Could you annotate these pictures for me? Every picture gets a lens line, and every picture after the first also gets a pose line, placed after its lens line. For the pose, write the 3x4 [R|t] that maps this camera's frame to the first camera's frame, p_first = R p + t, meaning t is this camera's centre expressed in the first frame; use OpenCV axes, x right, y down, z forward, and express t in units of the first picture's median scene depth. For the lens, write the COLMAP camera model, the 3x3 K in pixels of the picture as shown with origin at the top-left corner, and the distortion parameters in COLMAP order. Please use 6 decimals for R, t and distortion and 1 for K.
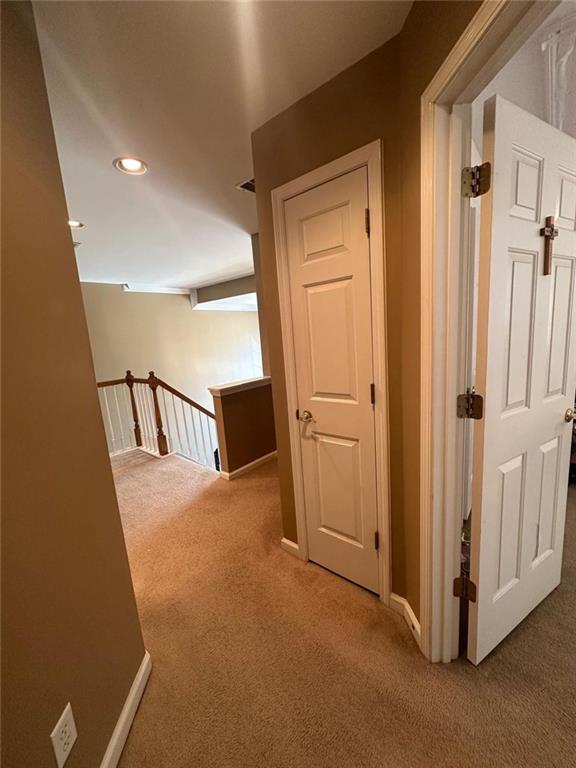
lens RADIAL K [[305.8, 0, 289.5], [0, 305.8, 385.1], [0, 0, 1]] dist [-0.007476, 0.000860]
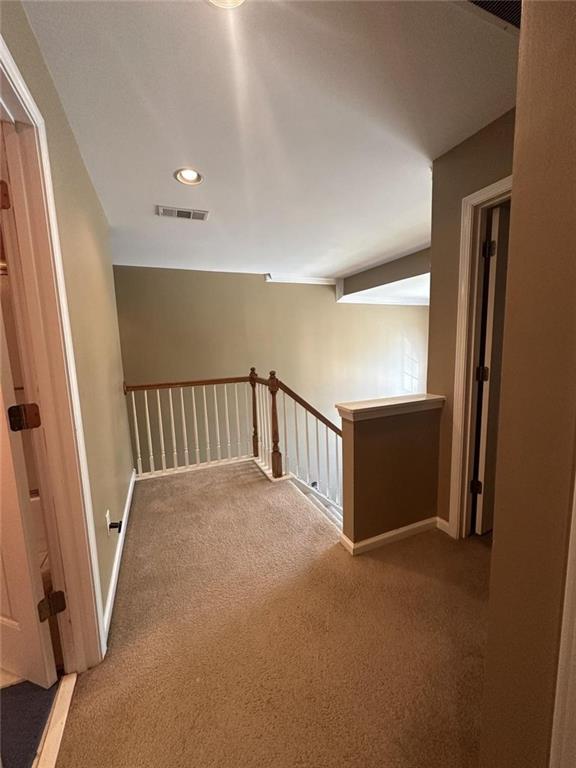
lens RADIAL K [[305.8, 0, 288.2], [0, 305.8, 383.3], [0, 0, 1]] dist [-0.007476, 0.000860]
pose [[0.891130, 0.098961, -0.442826, -0.058984], [-0.106156, 0.994313, 0.008580, -0.023054], [0.441156, 0.039362, 0.896567, 0.293788]]
